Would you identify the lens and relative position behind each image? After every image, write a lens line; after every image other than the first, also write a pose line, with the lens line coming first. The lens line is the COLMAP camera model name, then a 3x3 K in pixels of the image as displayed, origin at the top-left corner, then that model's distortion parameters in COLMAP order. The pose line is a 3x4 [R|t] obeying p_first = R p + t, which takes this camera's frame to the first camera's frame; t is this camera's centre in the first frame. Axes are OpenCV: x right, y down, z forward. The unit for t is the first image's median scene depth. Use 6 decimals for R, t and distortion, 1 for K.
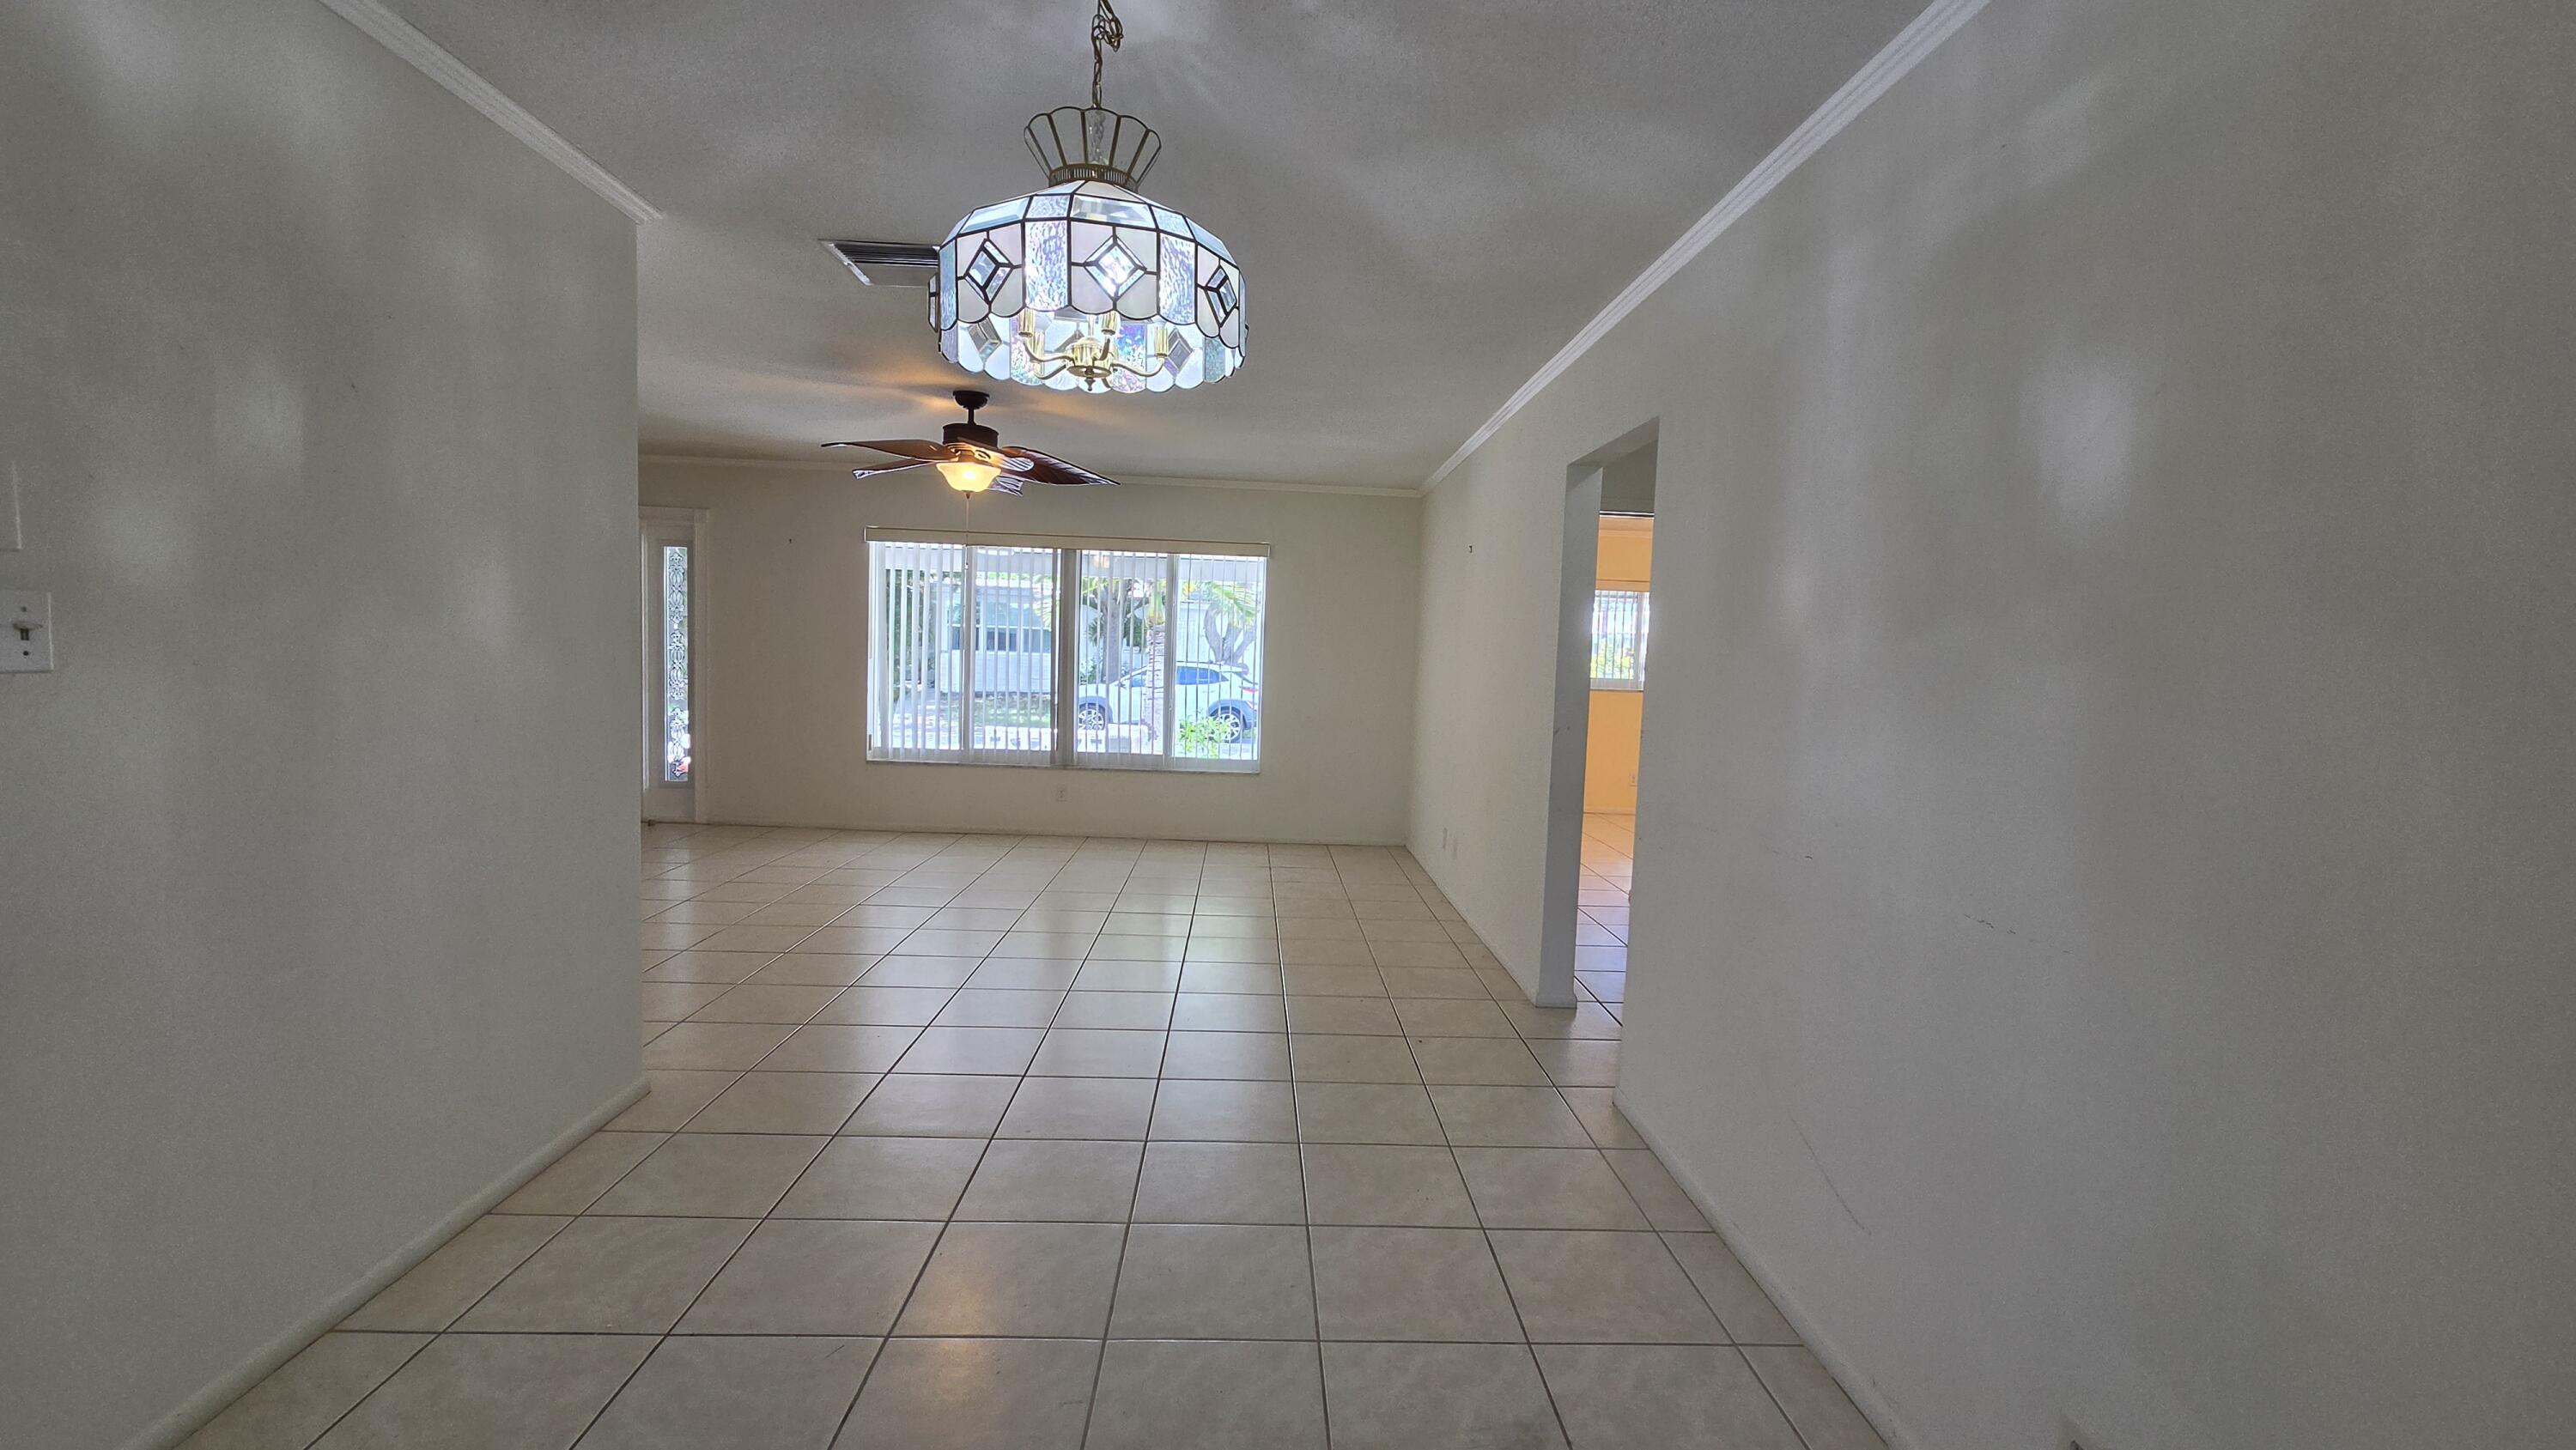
lens RADIAL K [[1046.8, 0, 1288.0], [0, 1046.8, 725.0], [0, 0, 1]] dist [0.002362, 0.000510]
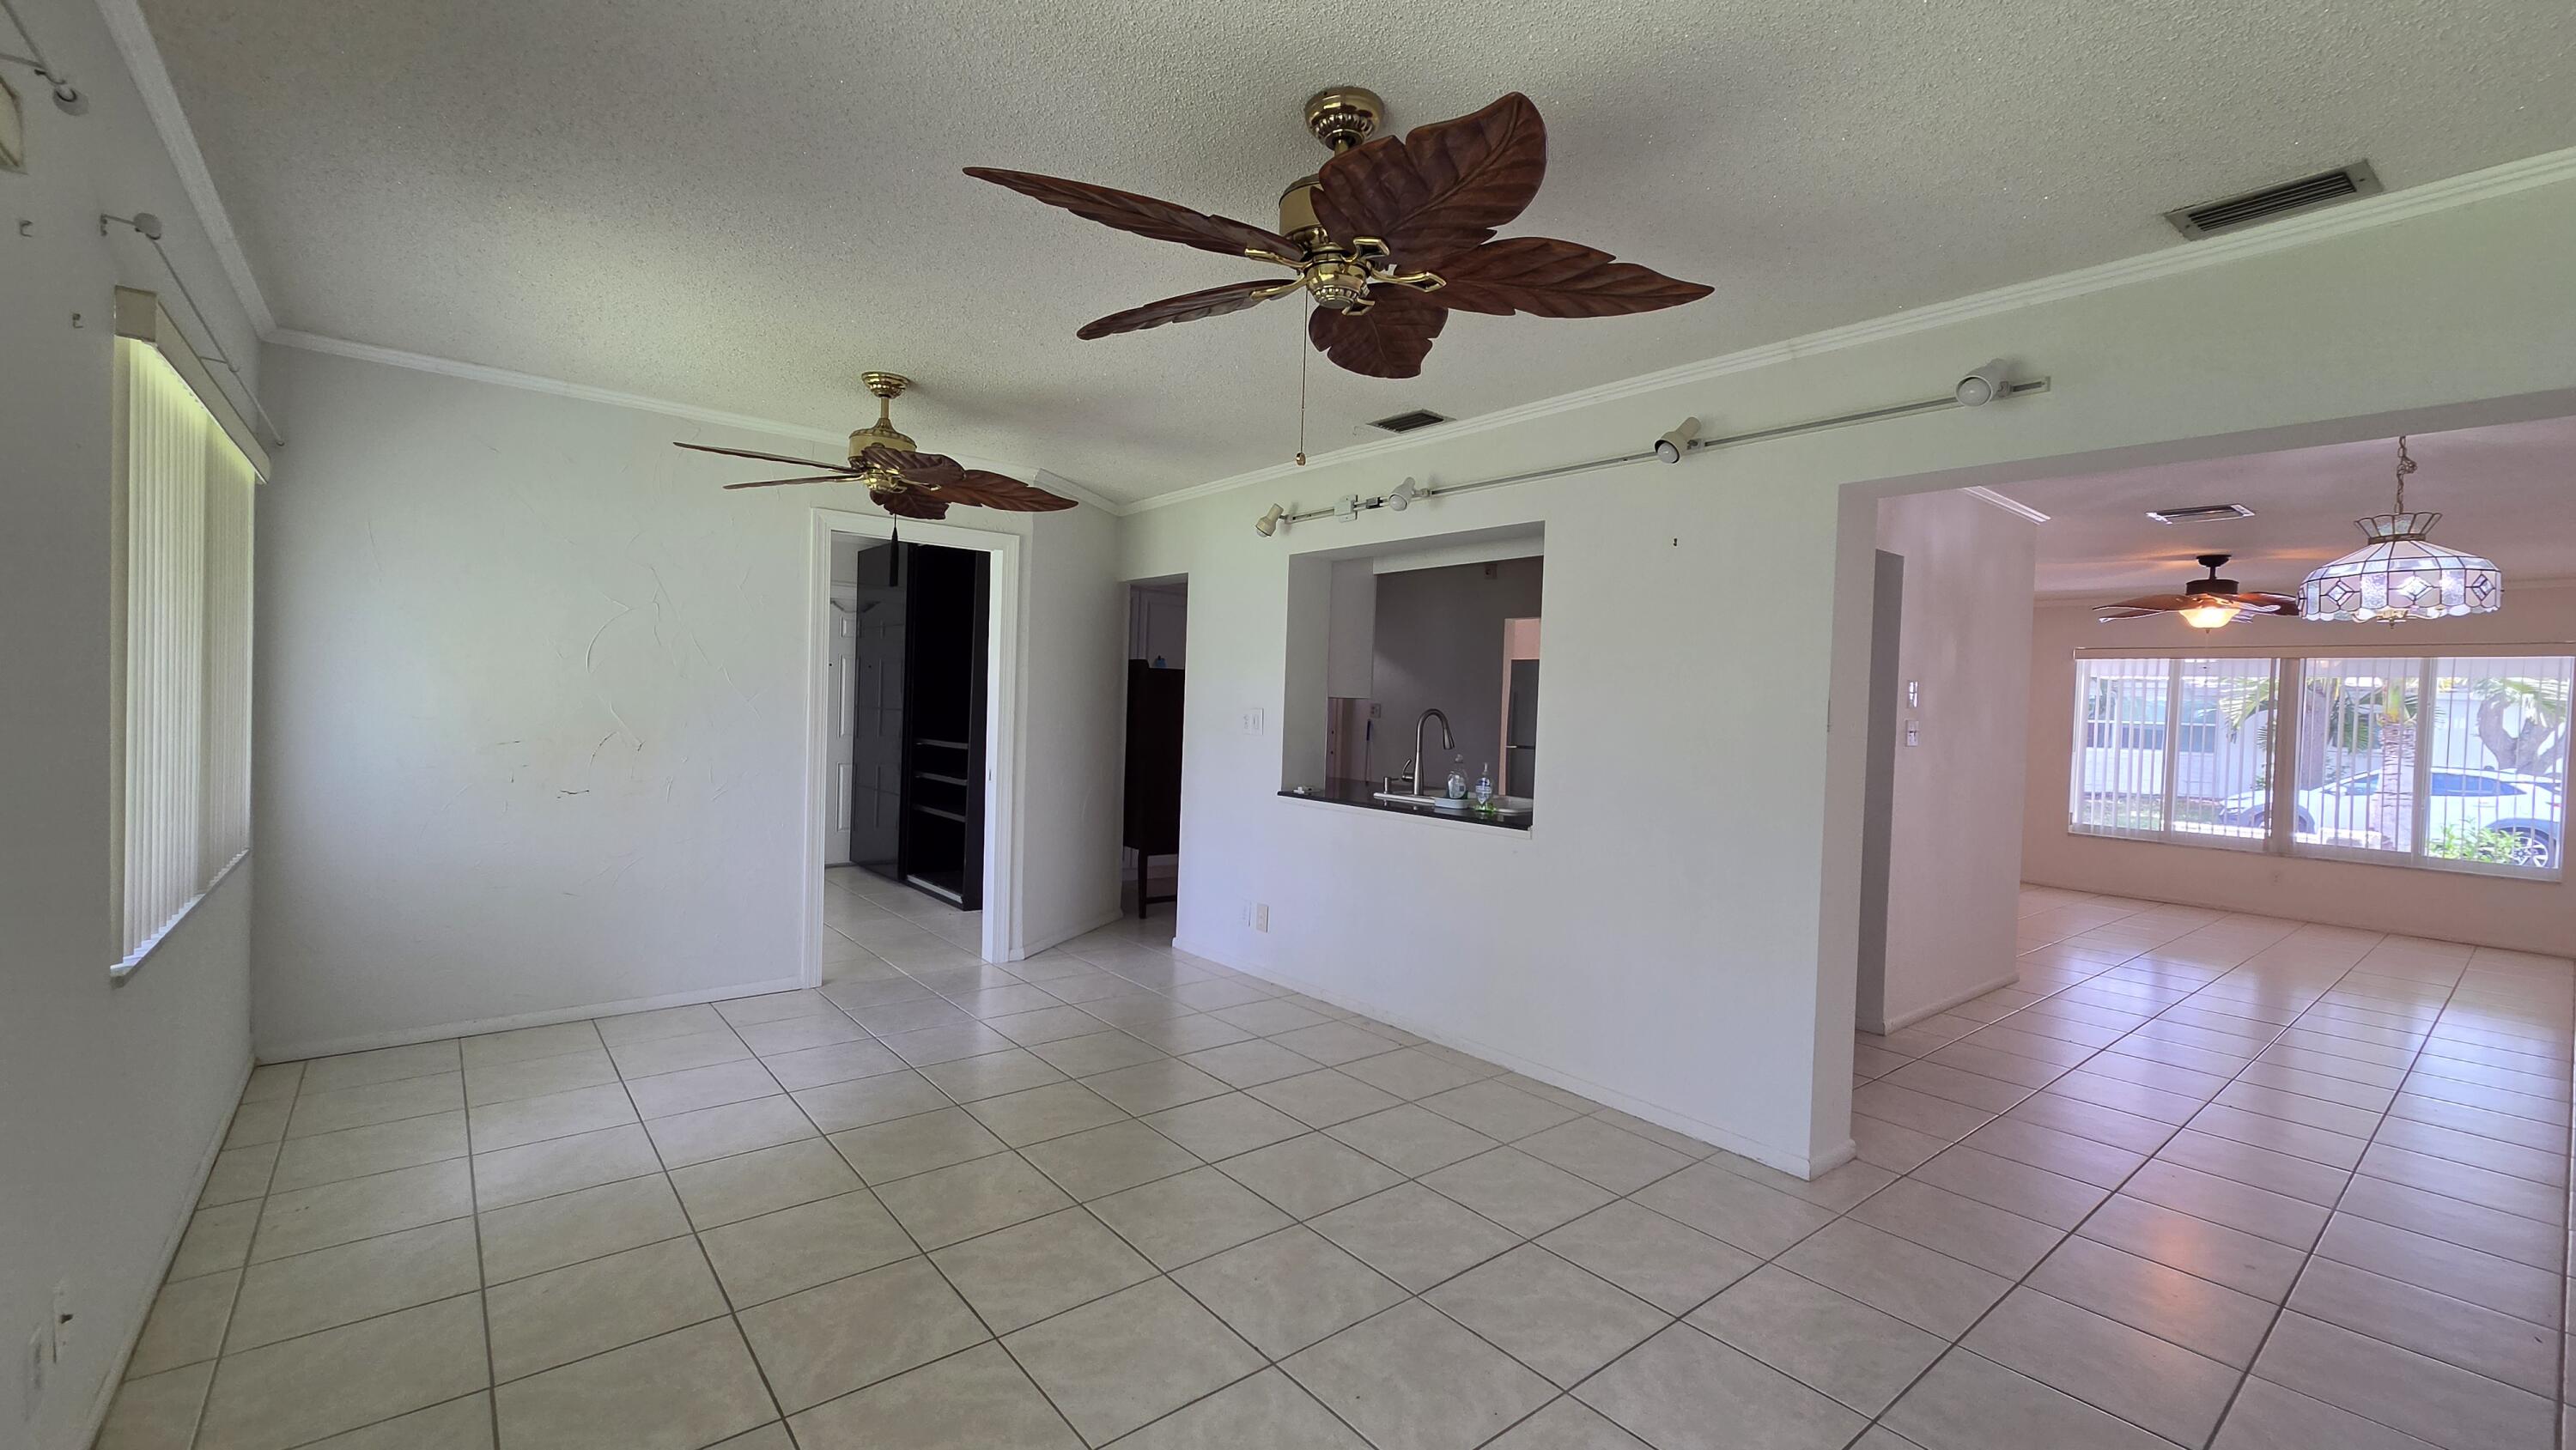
lens RADIAL K [[1046.8, 0, 1288.0], [0, 1046.8, 725.0], [0, 0, 1]] dist [0.002362, 0.000510]
pose [[0.598908, 0.005538, -0.800799, 0.044693], [-0.076197, 0.995833, -0.050099, 0.038755], [0.797184, 0.091023, 0.596835, -0.503579]]
